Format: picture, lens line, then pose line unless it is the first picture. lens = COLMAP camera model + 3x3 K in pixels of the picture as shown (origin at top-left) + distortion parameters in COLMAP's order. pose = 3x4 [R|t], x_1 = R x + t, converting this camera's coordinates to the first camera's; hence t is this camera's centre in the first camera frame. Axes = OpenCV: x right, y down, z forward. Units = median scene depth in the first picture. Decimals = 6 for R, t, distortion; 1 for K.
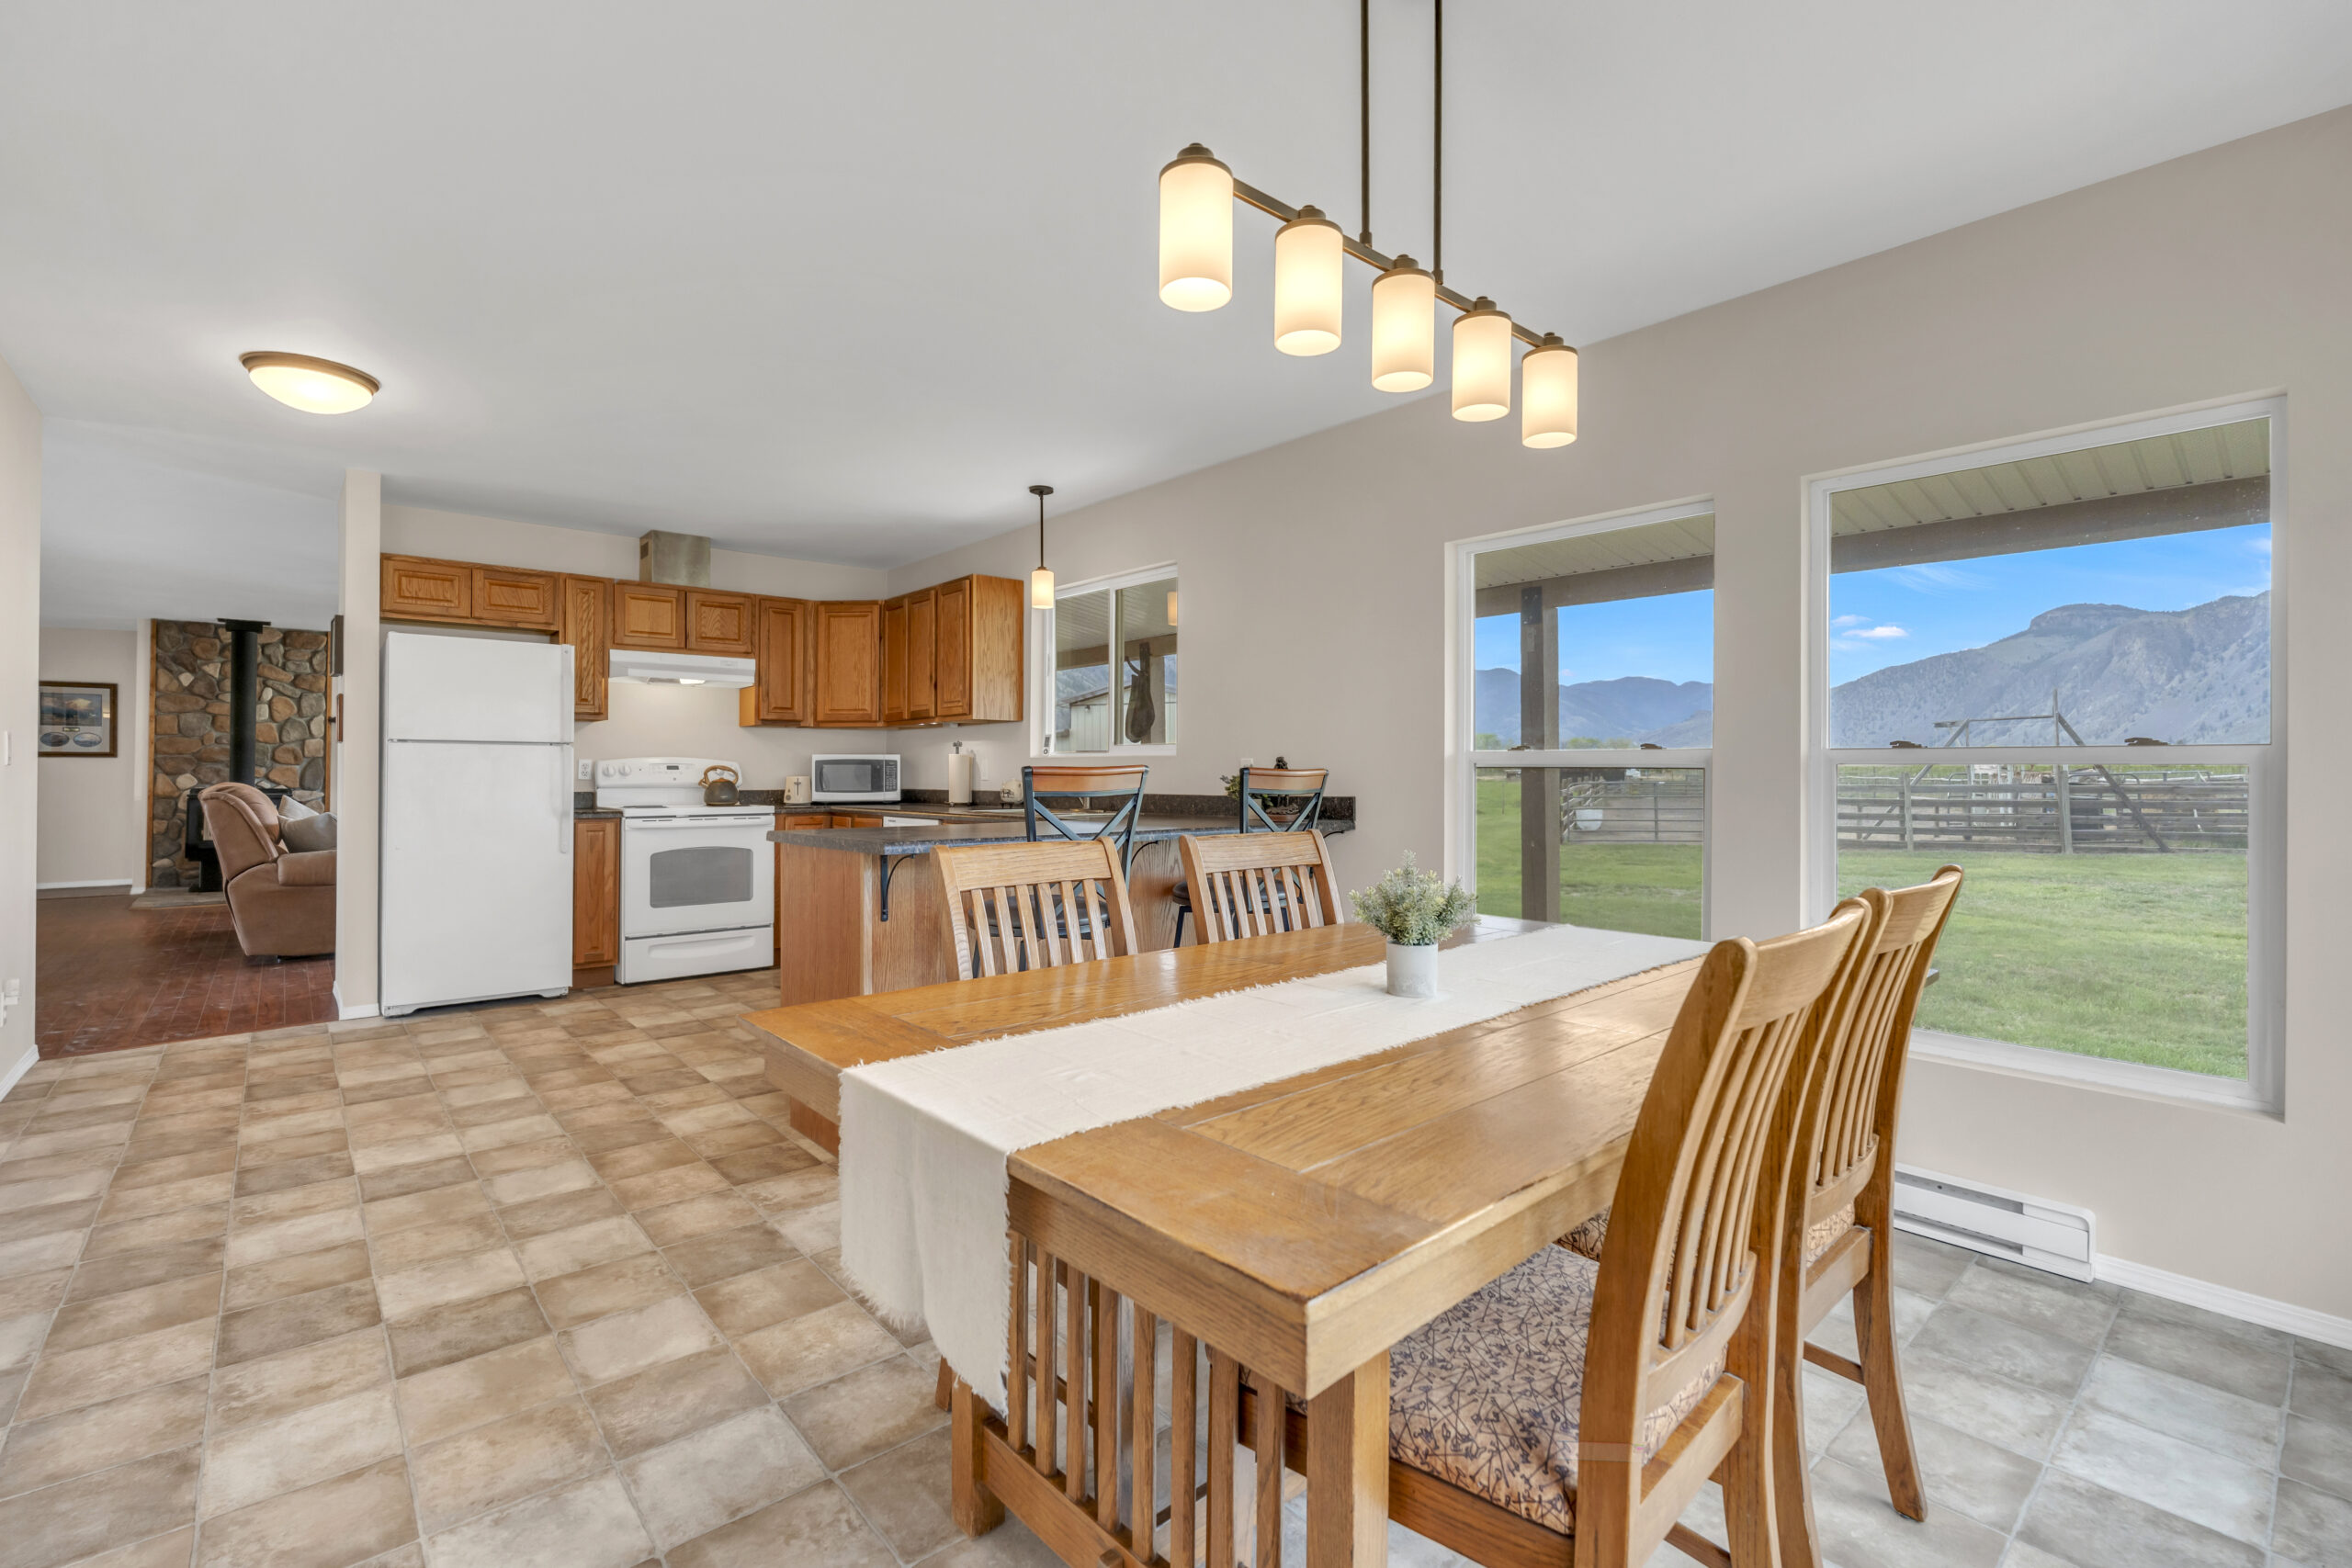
lens RADIAL K [[1041.3, 0, 1222.0], [0, 1041.3, 763.7], [0, 0, 1]] dist [-0.004520, -0.000958]
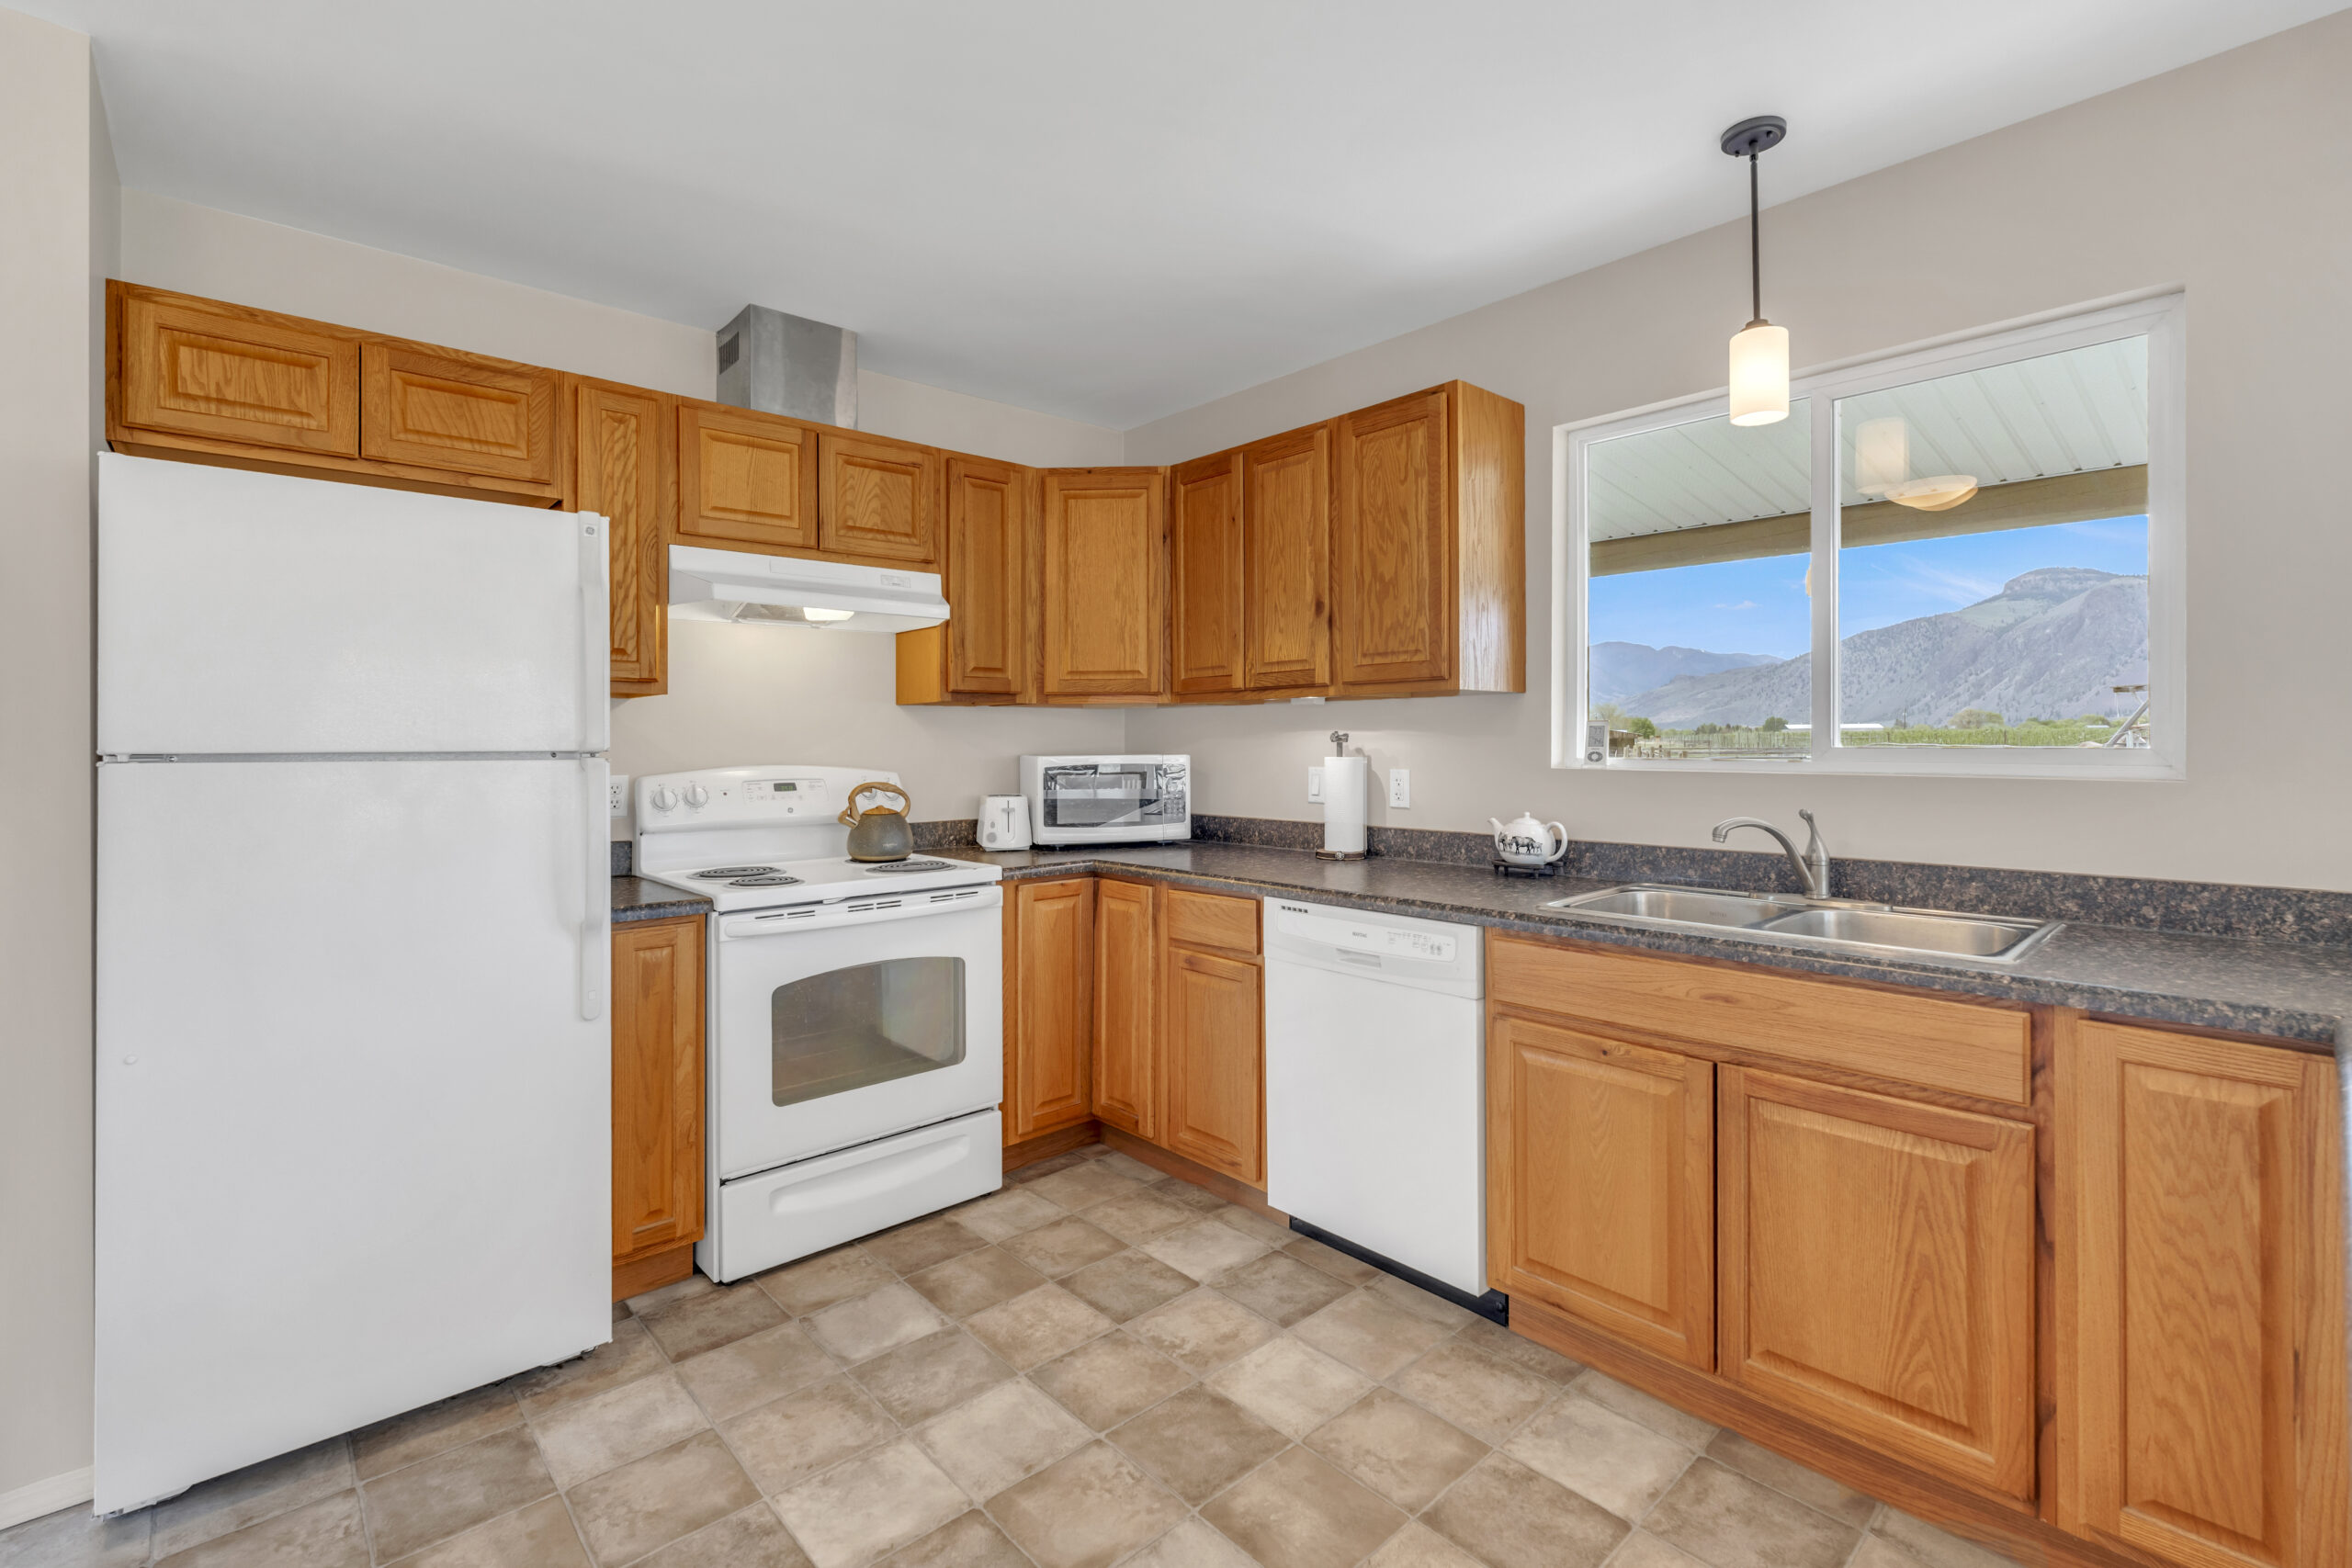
lens RADIAL K [[1041.3, 0, 1207.3], [0, 1041.3, 745.8], [0, 0, 1]] dist [-0.004520, -0.000958]
pose [[0.999972, -0.005598, 0.004986, -0.320081], [0.005528, 0.999889, 0.013853, -0.022108], [-0.005063, -0.013825, 0.999892, 0.483704]]
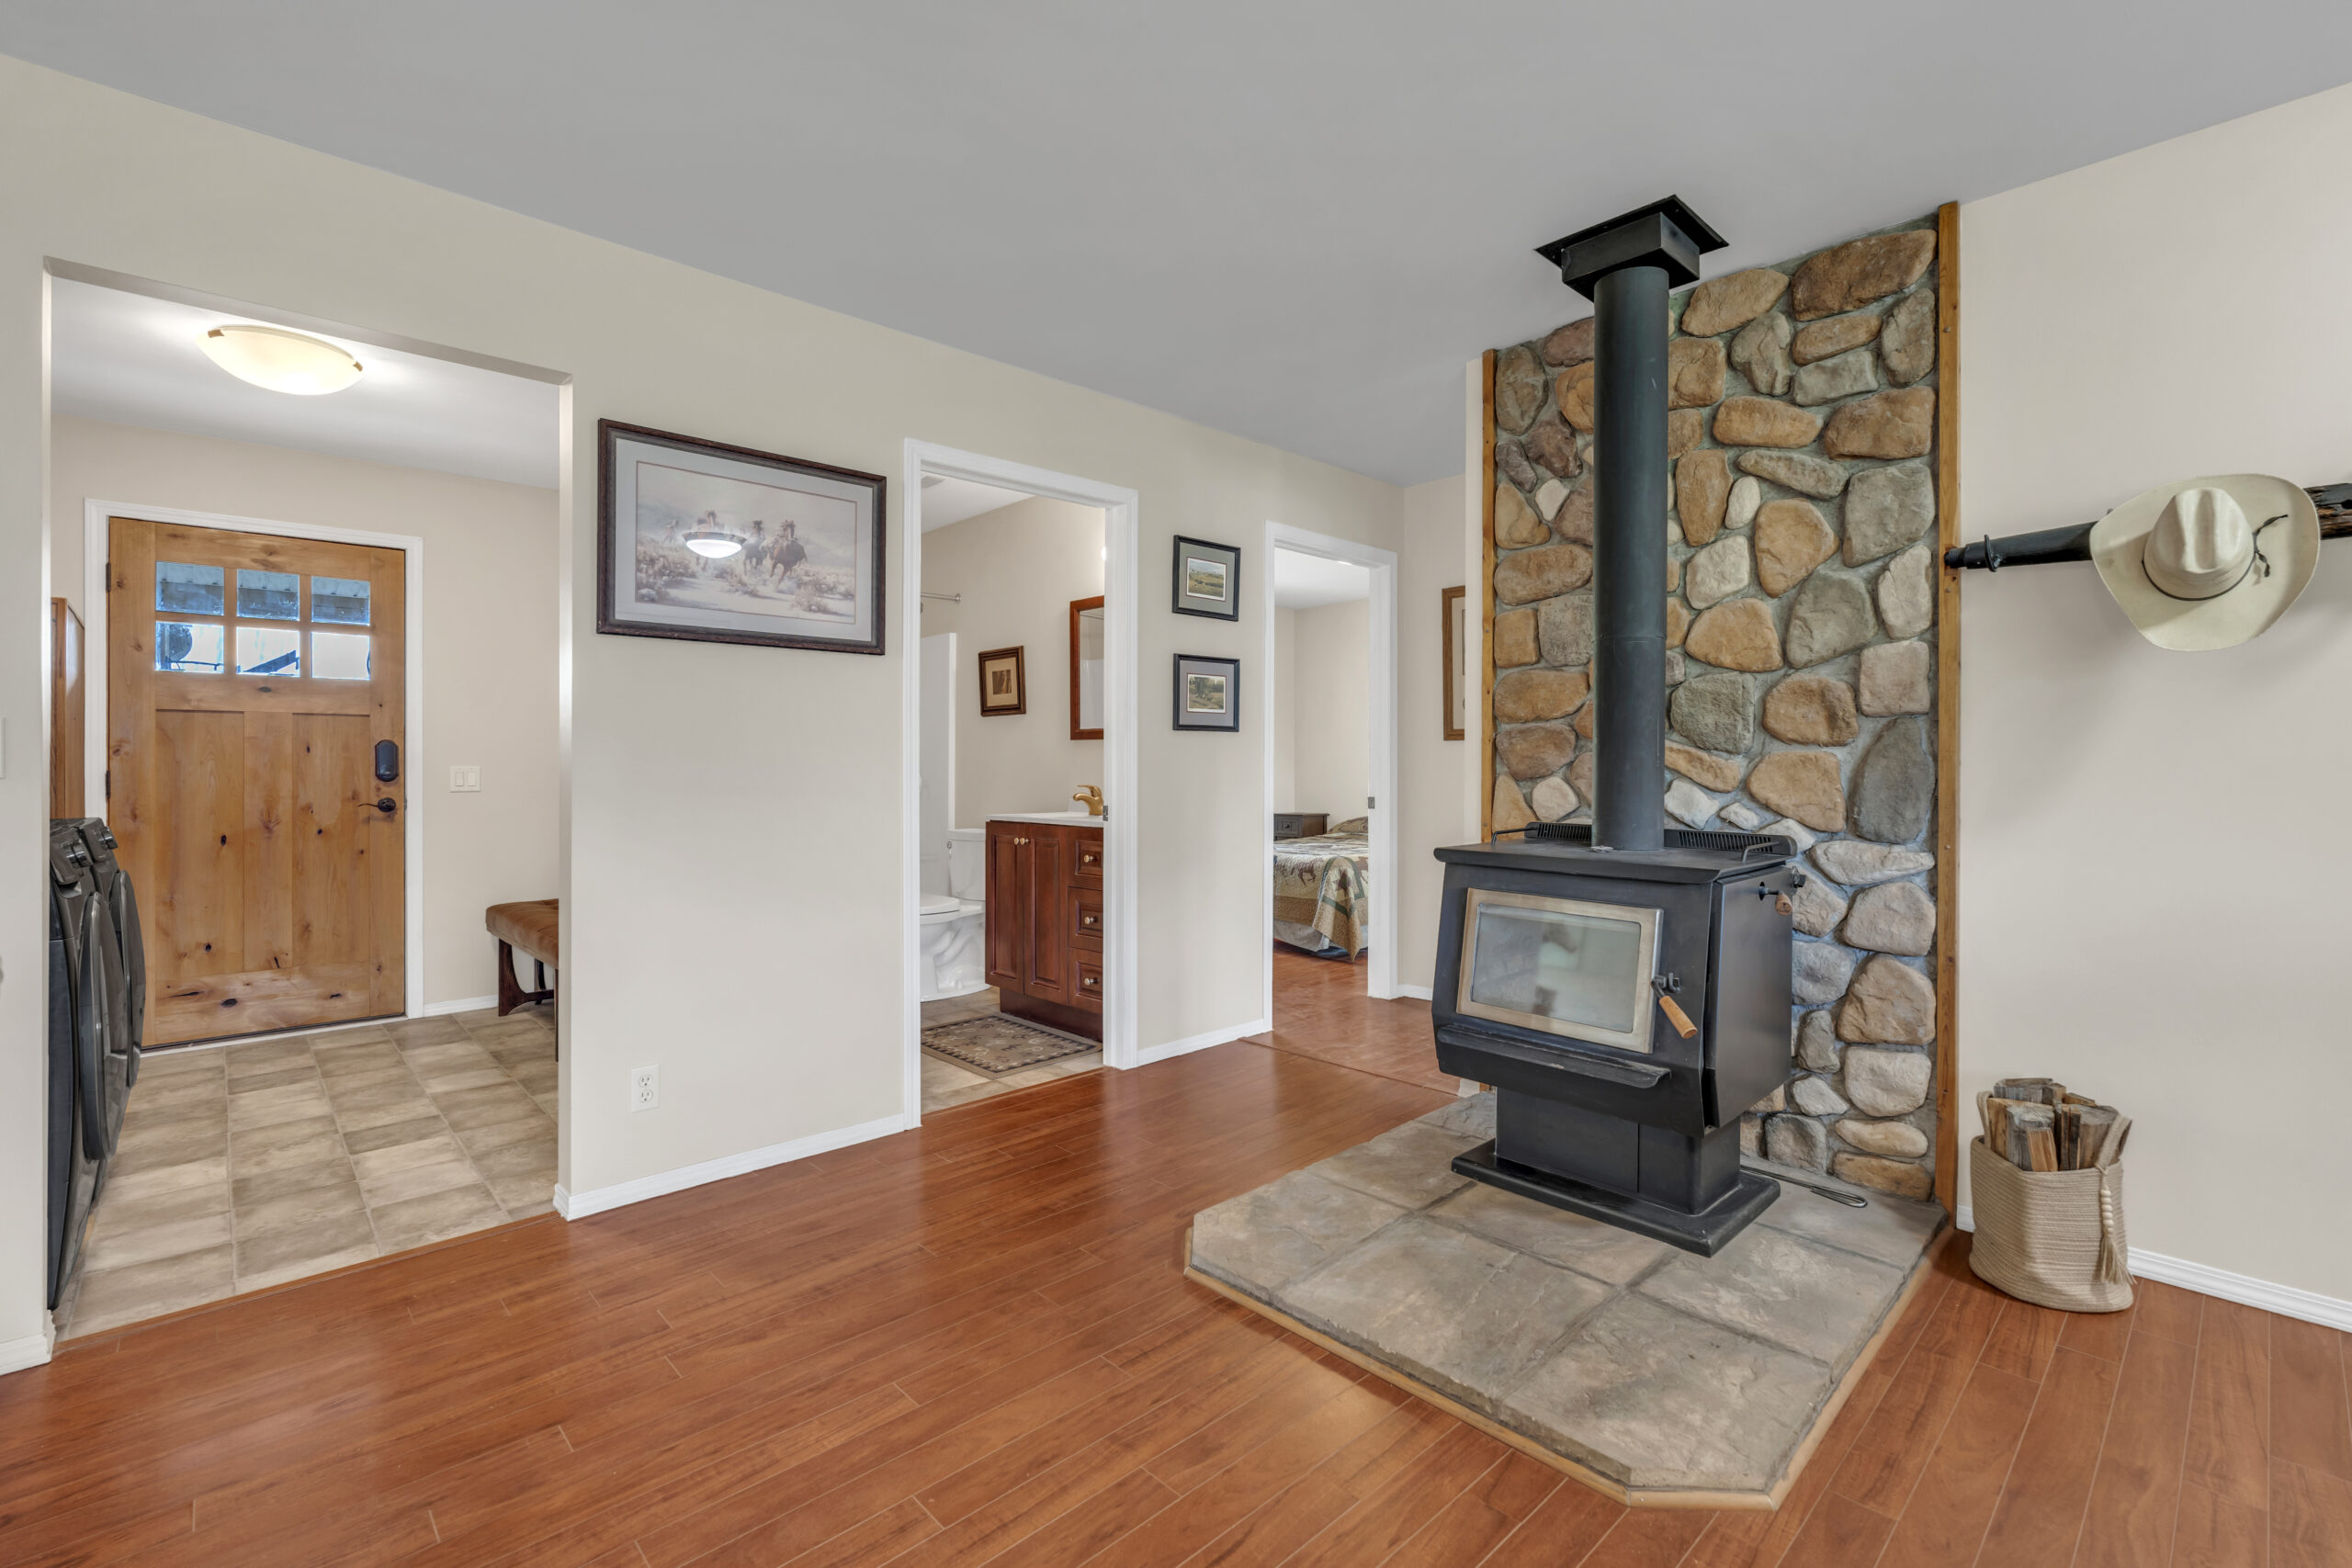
lens RADIAL K [[1041.3, 0, 1163.1], [0, 1041.3, 763.0], [0, 0, 1]] dist [-0.004520, -0.000958]
pose [[0.008095, -0.002771, -0.999963, -0.989949], [0.011911, 0.999925, -0.002675, 0.006777], [0.999896, -0.011889, 0.008128, 1.303394]]
